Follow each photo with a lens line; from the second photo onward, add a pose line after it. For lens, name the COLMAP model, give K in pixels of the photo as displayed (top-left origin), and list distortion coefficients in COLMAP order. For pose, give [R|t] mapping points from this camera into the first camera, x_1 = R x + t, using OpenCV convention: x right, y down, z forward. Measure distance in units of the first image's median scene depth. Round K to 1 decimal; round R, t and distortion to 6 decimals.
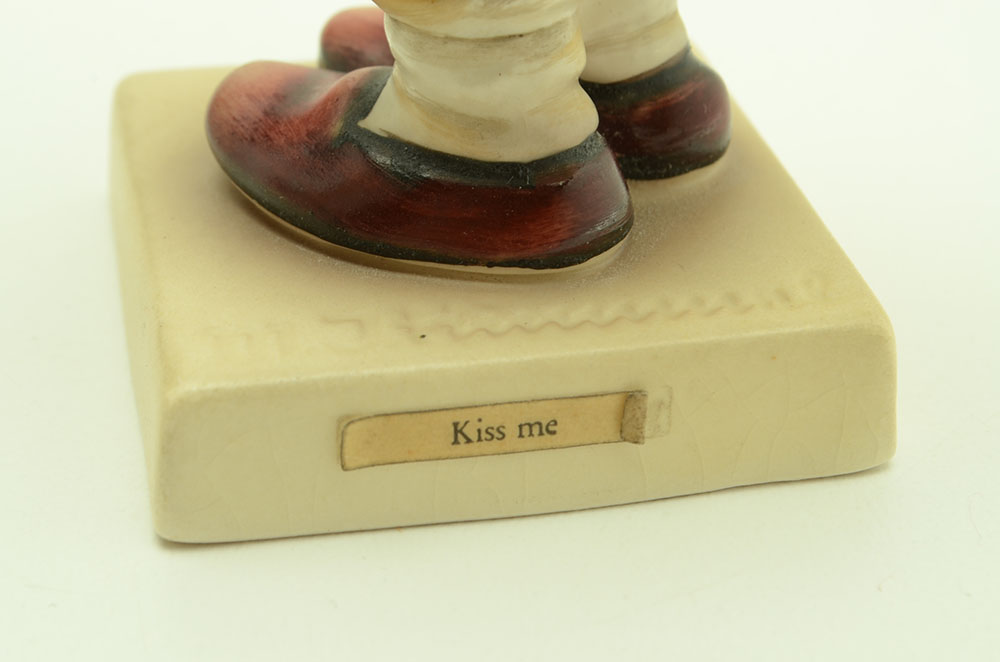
lens RADIAL K [[2344.7, 0, 500.2], [0, 2344.7, 330.8], [0, 0, 1]] dist [0.031726, 0.000000]
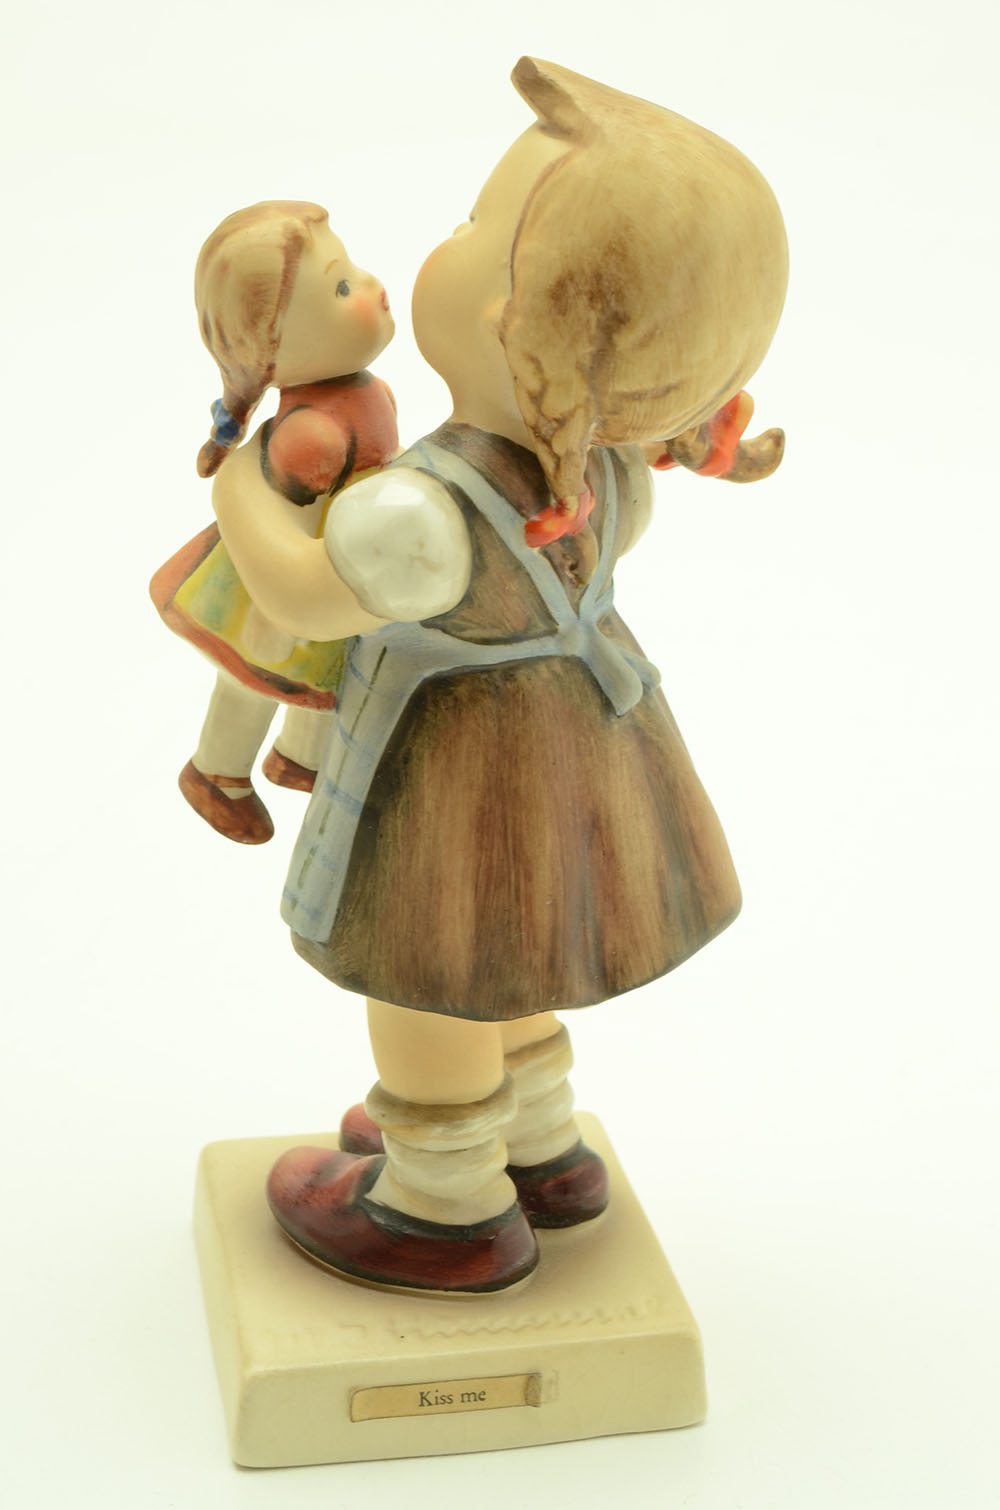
lens RADIAL K [[2817.0, 0, 473.6], [0, 2817.0, 712.8], [0, 0, 1]] dist [-0.003143, 0.000000]
pose [[0.999723, 0.007412, -0.022321, 0.053961], [-0.011319, 0.983533, -0.180372, -0.068490], [0.020616, 0.180575, 0.983345, -0.945205]]
